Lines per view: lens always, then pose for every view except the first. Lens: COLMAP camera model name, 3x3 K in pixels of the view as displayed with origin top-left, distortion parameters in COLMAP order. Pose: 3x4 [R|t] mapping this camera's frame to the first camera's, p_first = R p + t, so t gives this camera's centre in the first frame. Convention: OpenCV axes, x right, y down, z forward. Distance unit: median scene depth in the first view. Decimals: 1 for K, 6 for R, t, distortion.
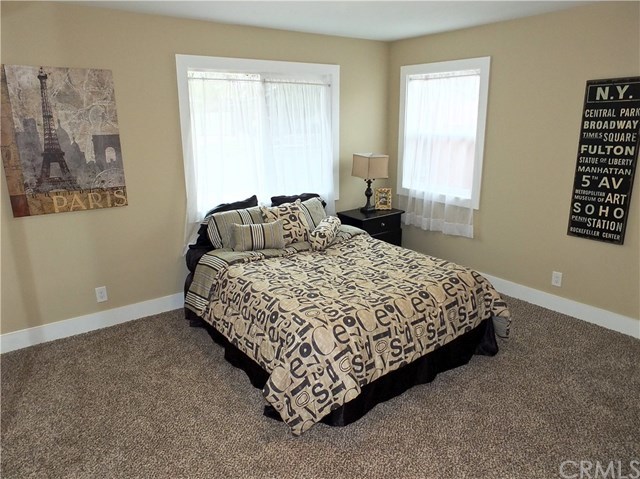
lens RADIAL K [[454.8, 0, 318.6], [0, 454.8, 240.5], [0, 0, 1]] dist [-0.039508, 0.028190]
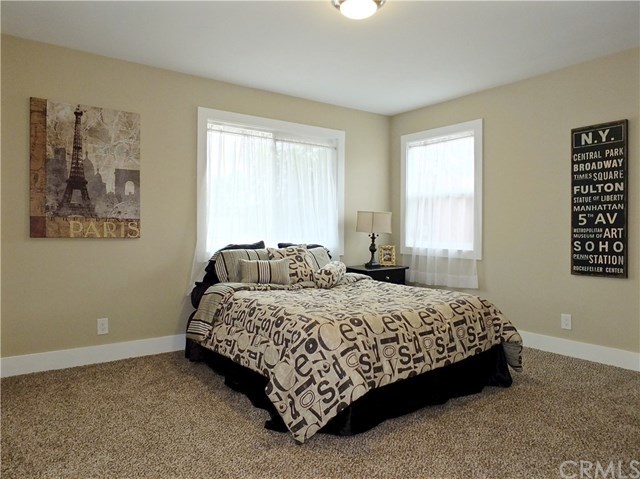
lens RADIAL K [[454.8, 0, 318.5], [0, 454.8, 234.5], [0, 0, 1]] dist [-0.039508, 0.028190]
pose [[0.999873, 0.013558, -0.008396, -0.006386], [-0.015246, 0.967107, -0.253914, 0.189838], [0.004677, 0.254010, 0.967190, 0.000557]]
